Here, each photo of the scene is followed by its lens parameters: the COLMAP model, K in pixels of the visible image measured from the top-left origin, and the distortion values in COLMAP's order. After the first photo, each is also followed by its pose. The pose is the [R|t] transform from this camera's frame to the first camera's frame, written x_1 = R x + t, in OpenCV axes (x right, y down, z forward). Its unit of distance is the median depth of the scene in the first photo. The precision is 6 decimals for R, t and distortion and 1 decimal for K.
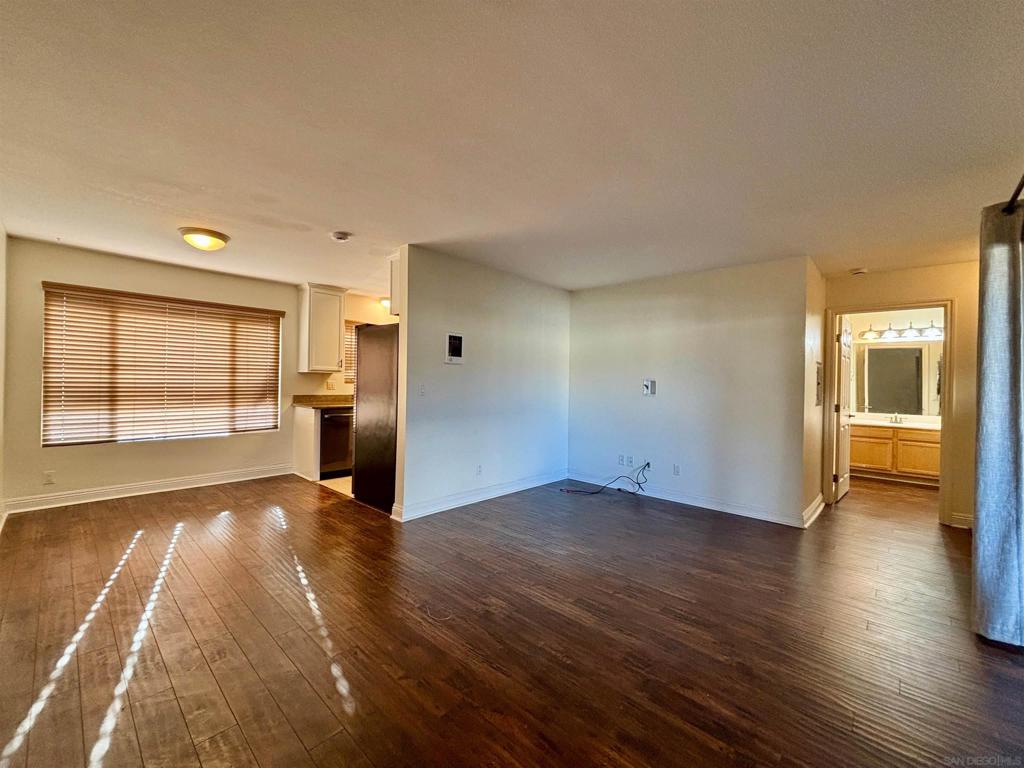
lens RADIAL K [[412.8, 0, 496.4], [0, 412.8, 385.2], [0, 0, 1]] dist [0.002753, 0.000596]
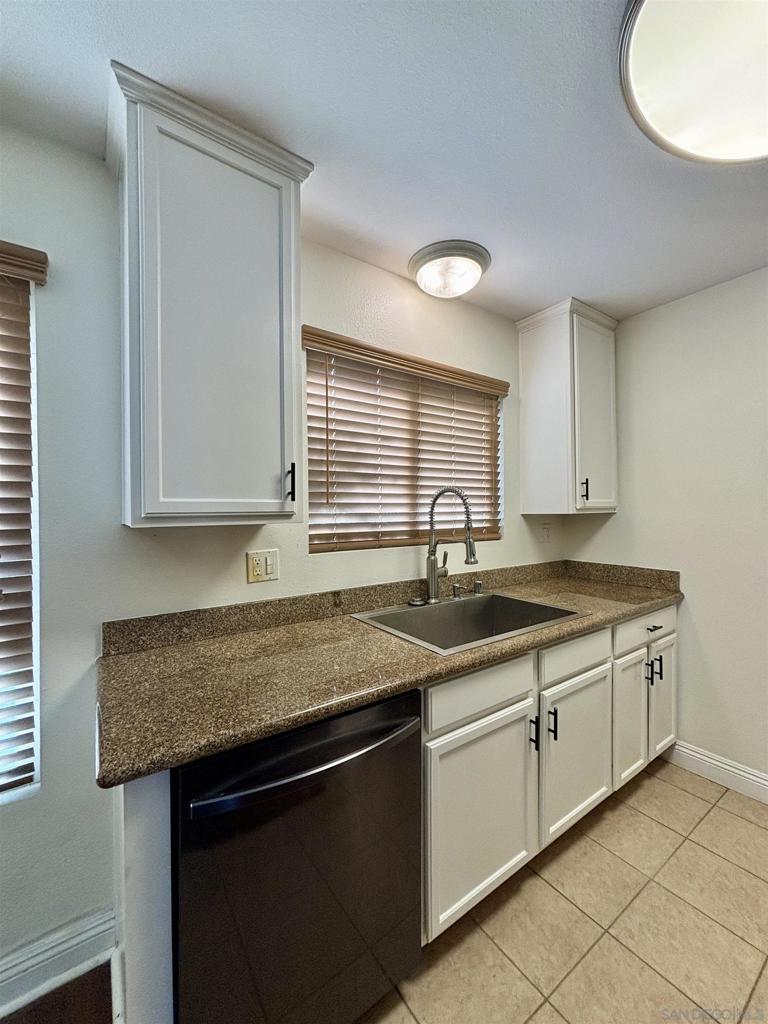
lens RADIAL K [[412.8, 0, 384.4], [0, 412.8, 514.3], [0, 0, 1]] dist [0.002753, 0.000596]
pose [[0.981111, -0.027939, -0.191419, -0.365678], [0.029378, 0.999557, 0.004684, -0.043535], [0.191203, -0.010219, 0.981497, 1.015737]]
